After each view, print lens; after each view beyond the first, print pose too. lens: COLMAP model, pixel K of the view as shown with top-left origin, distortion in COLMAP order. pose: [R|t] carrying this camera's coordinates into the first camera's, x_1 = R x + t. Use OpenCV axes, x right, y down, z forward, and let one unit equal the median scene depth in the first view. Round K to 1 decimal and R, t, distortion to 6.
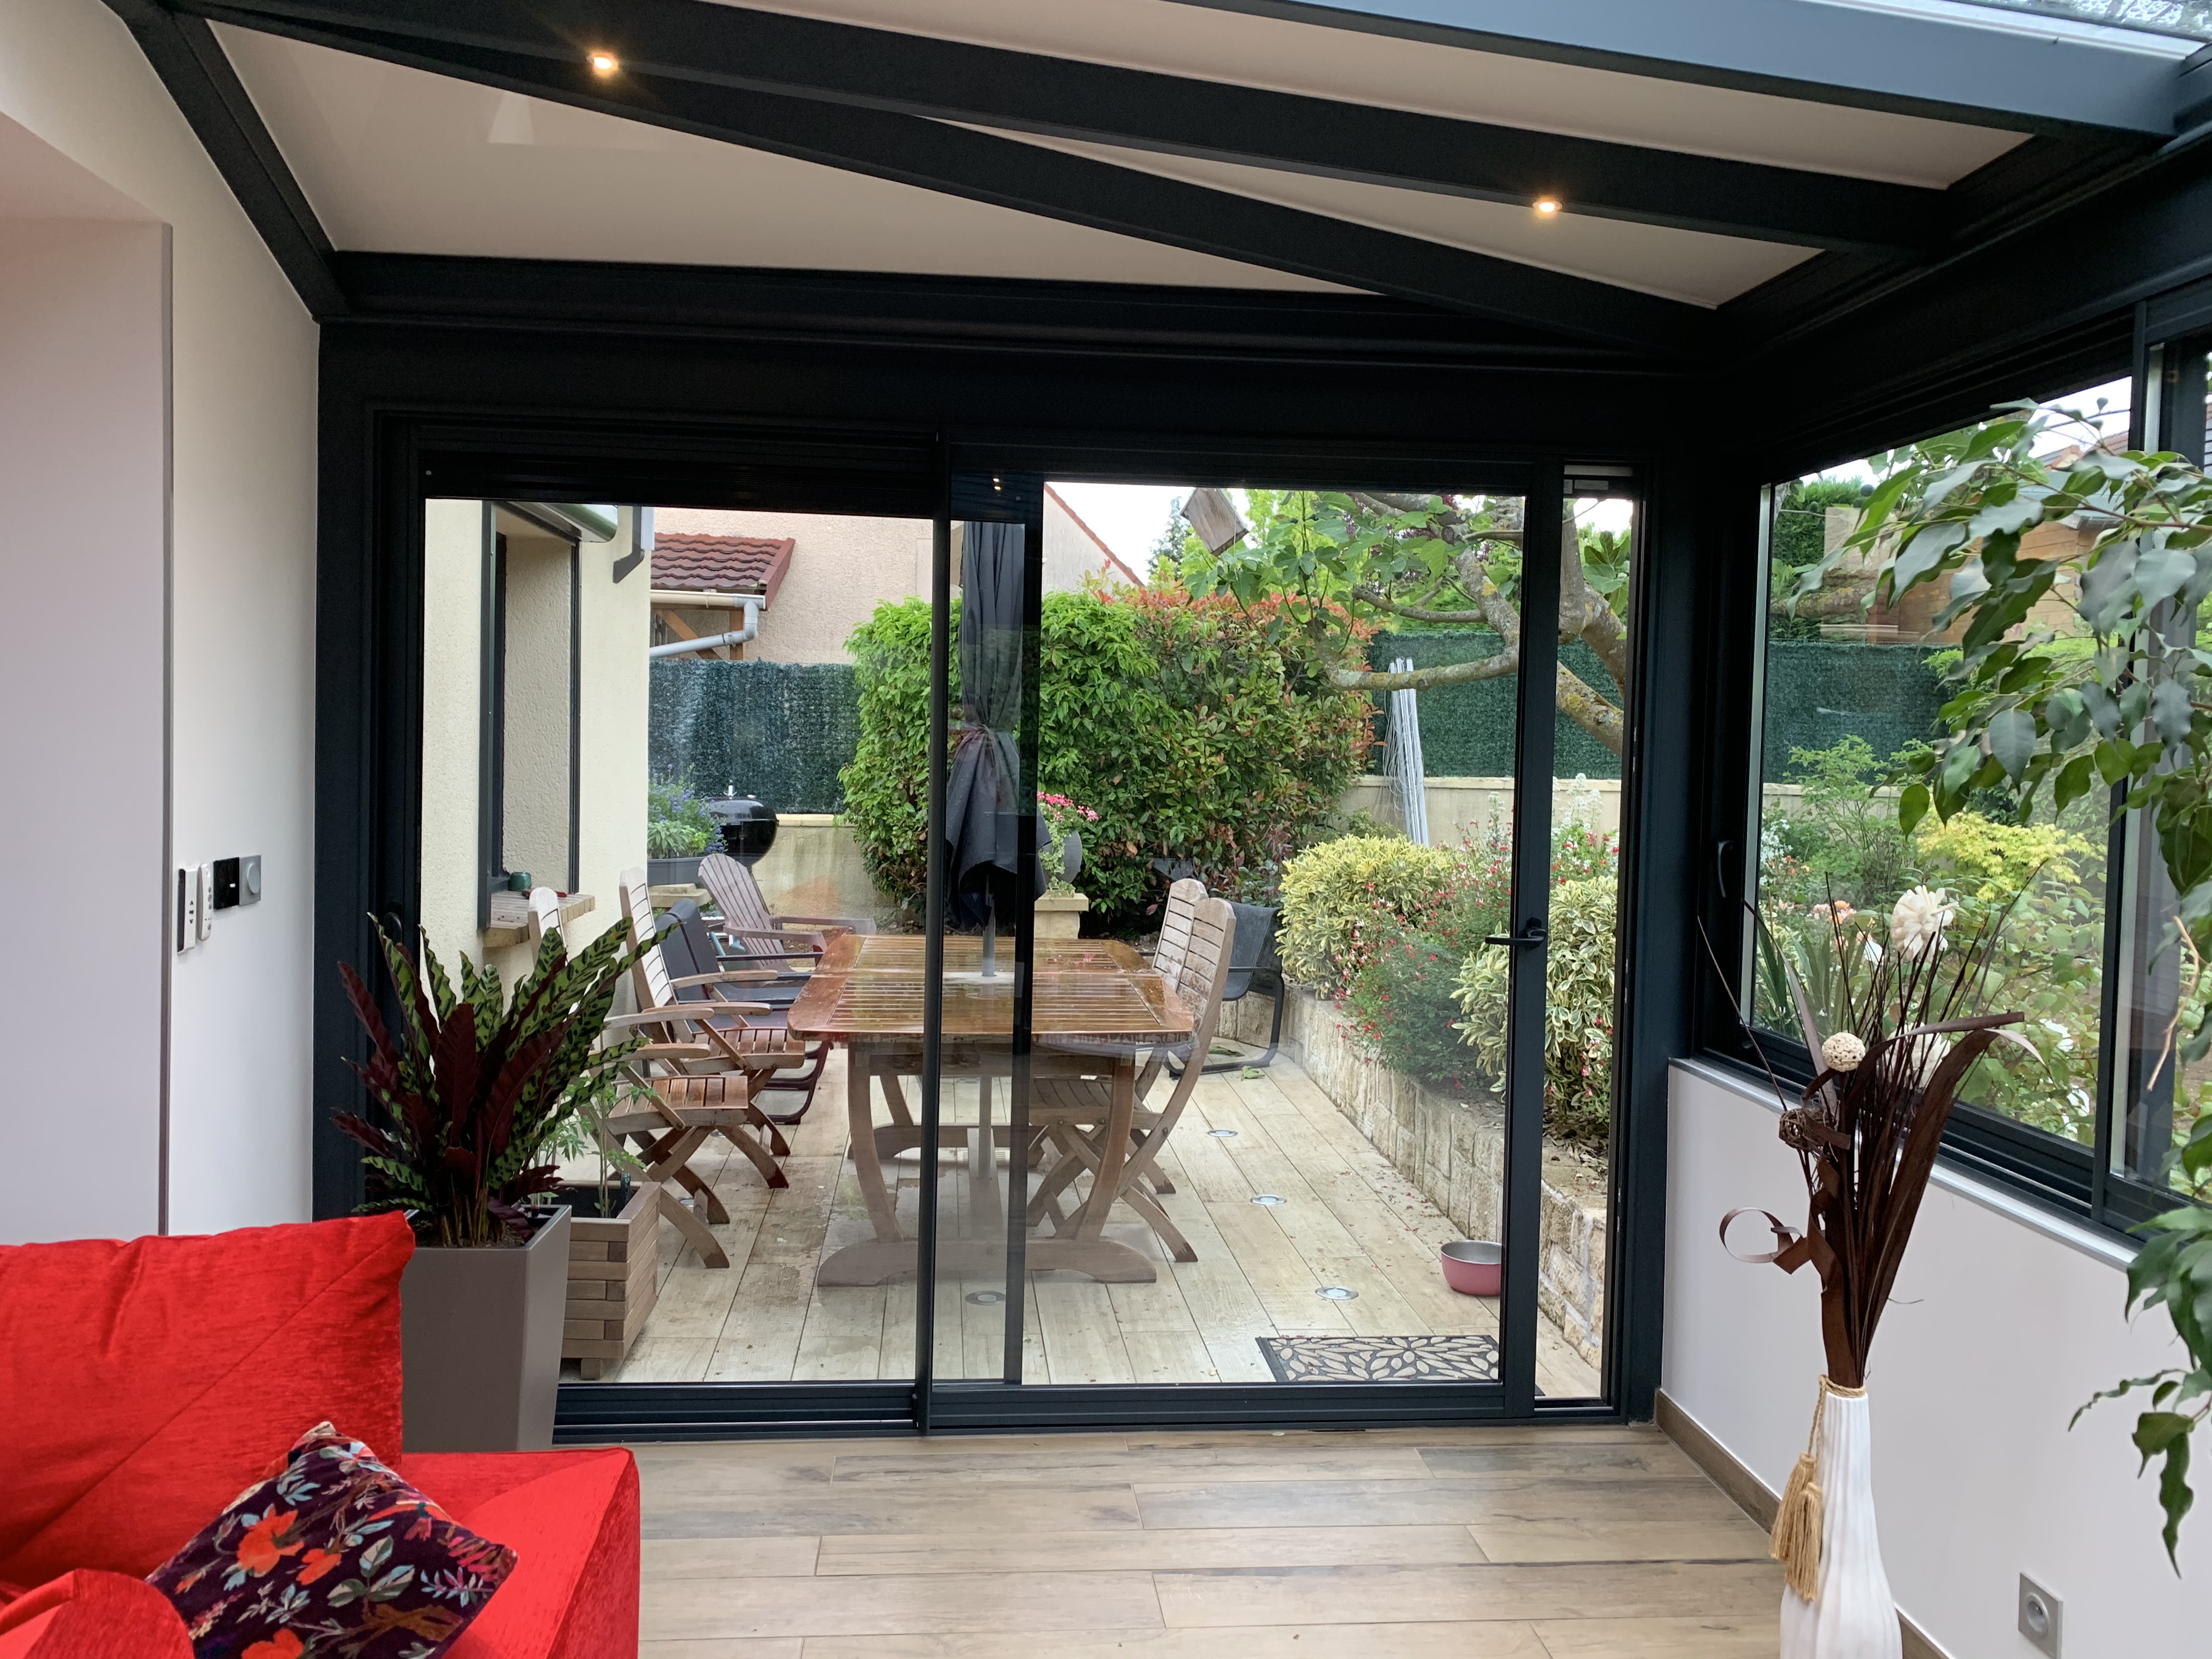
lens RADIAL K [[1677.8, 0, 1097.6], [0, 1677.8, 812.4], [0, 0, 1]] dist [0.021303, -0.014190]
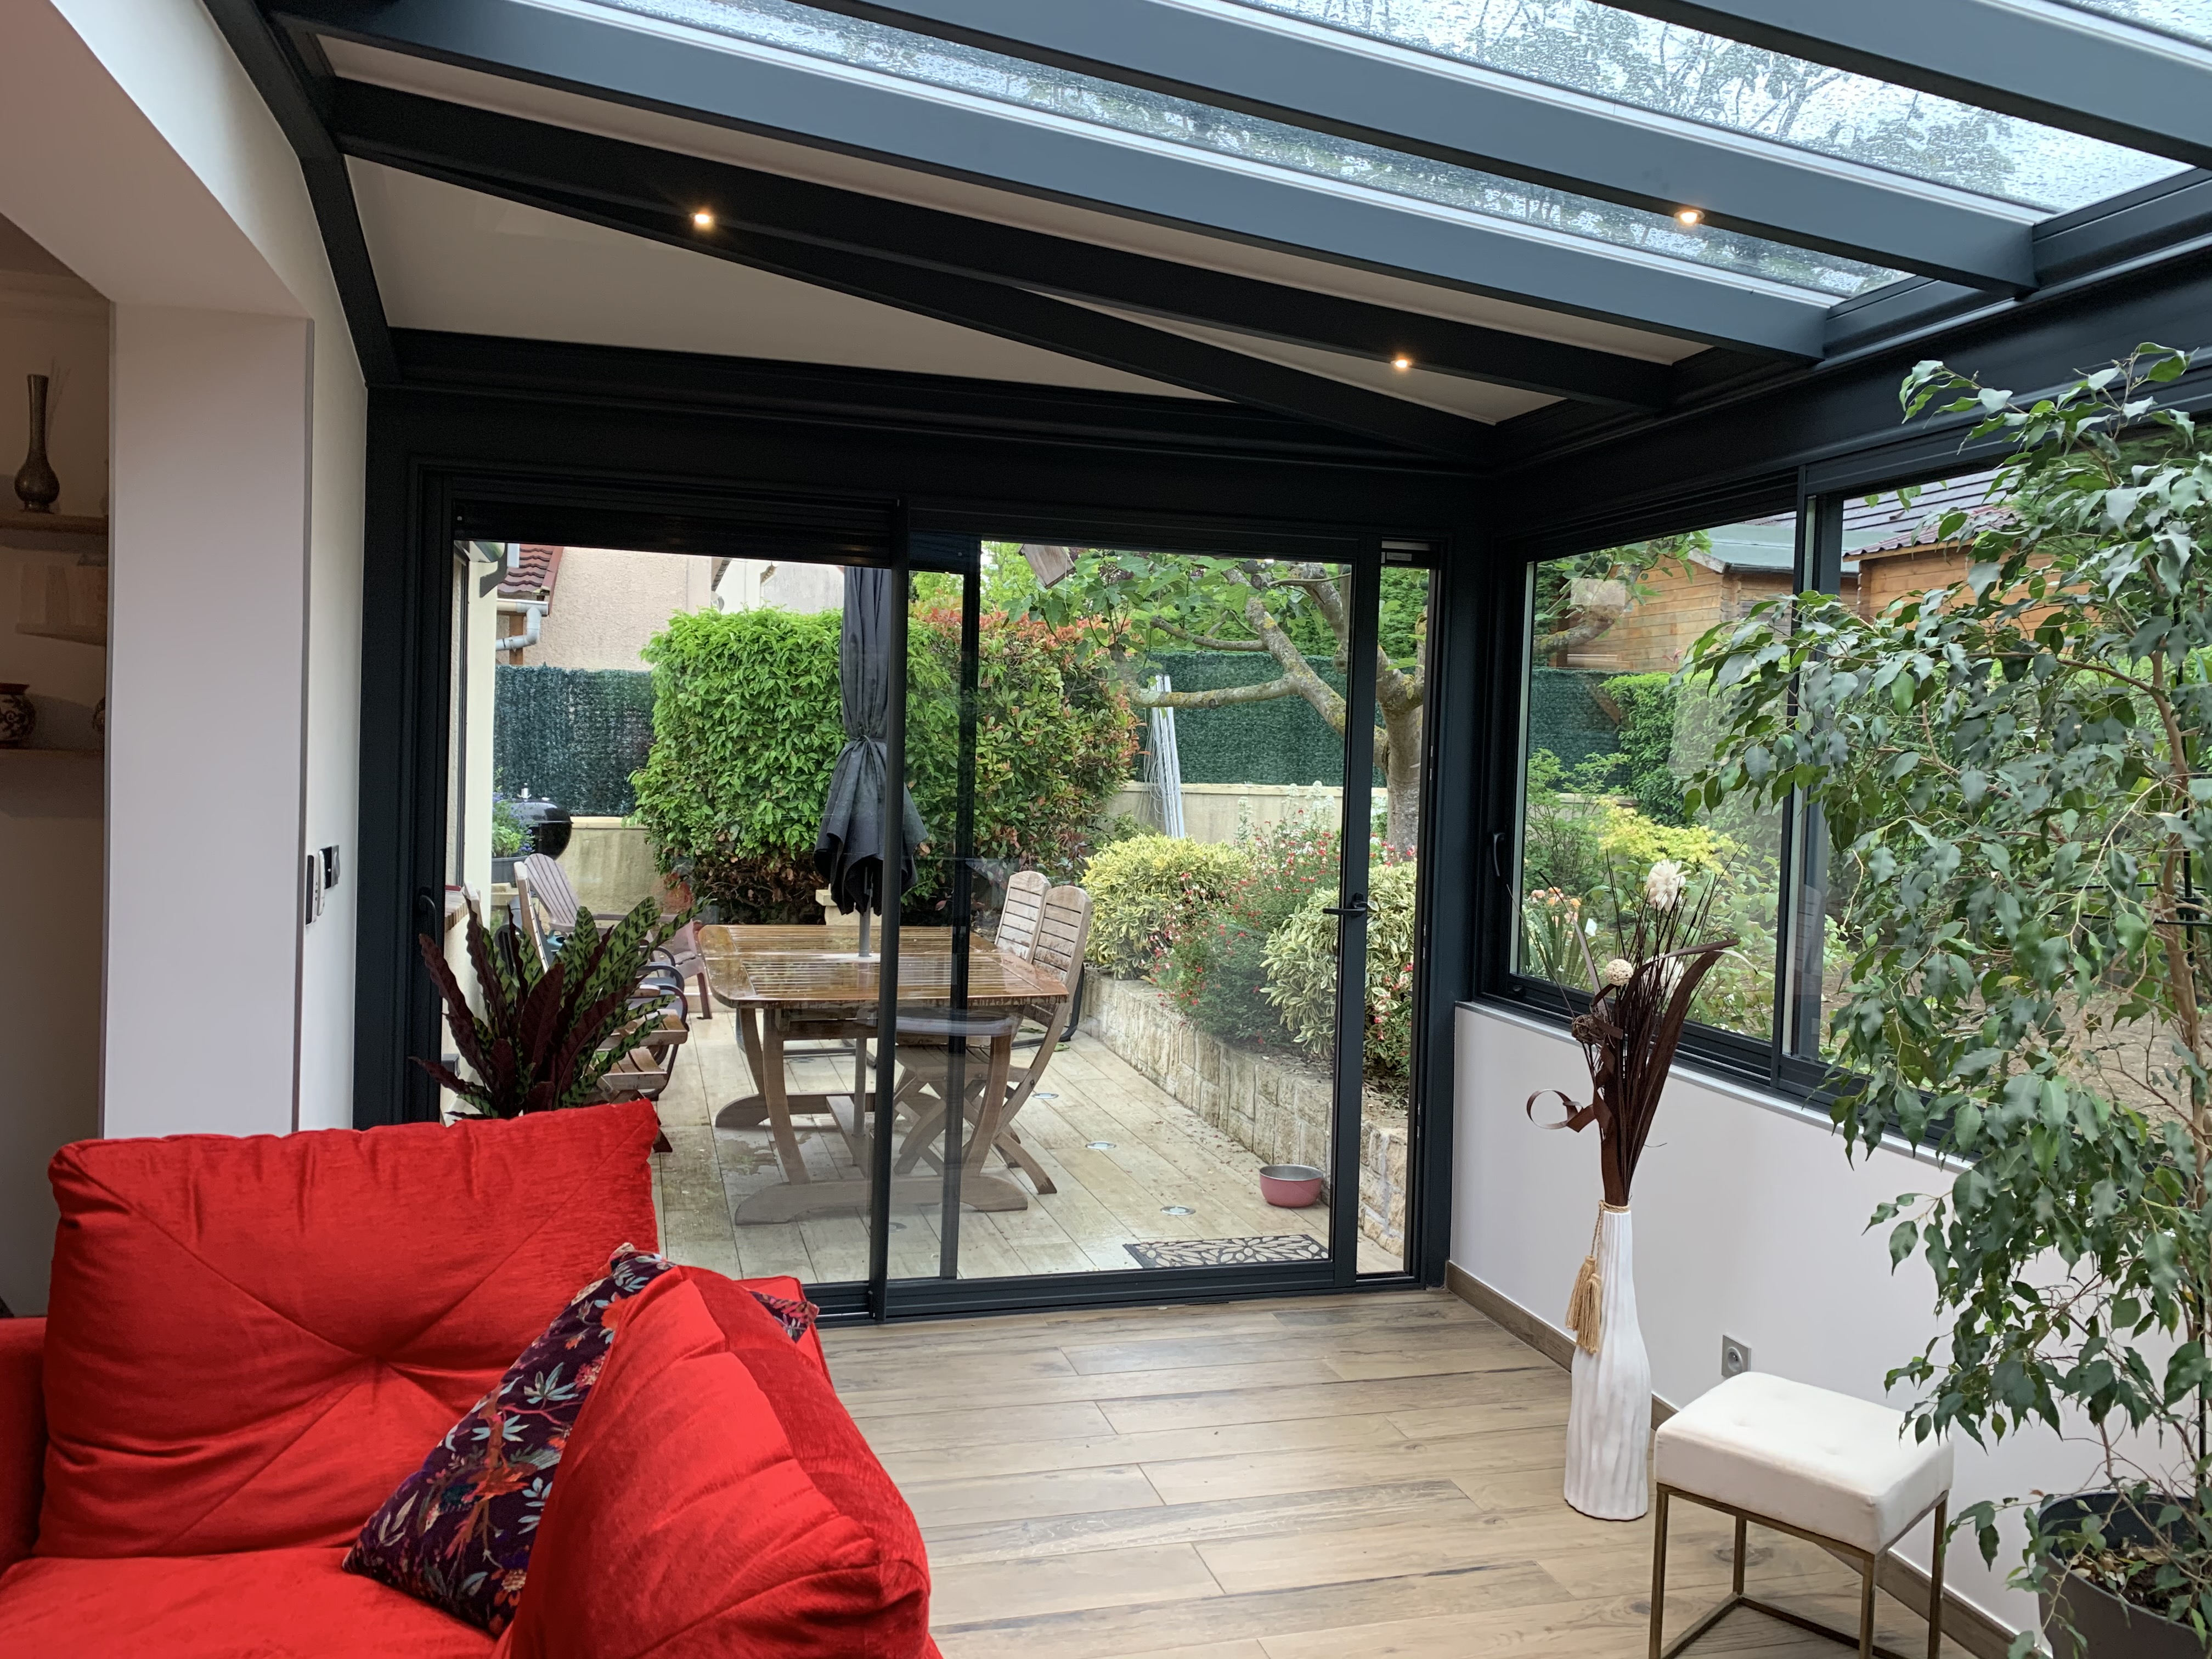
lens RADIAL K [[1677.8, 0, 1108.6], [0, 1677.8, 816.7], [0, 0, 1]] dist [0.021303, -0.014190]
pose [[0.982931, 0.001536, 0.183968, -0.159577], [-0.001408, 0.999999, -0.000822, 0.005267], [-0.183969, 0.000549, 0.982932, -0.215958]]
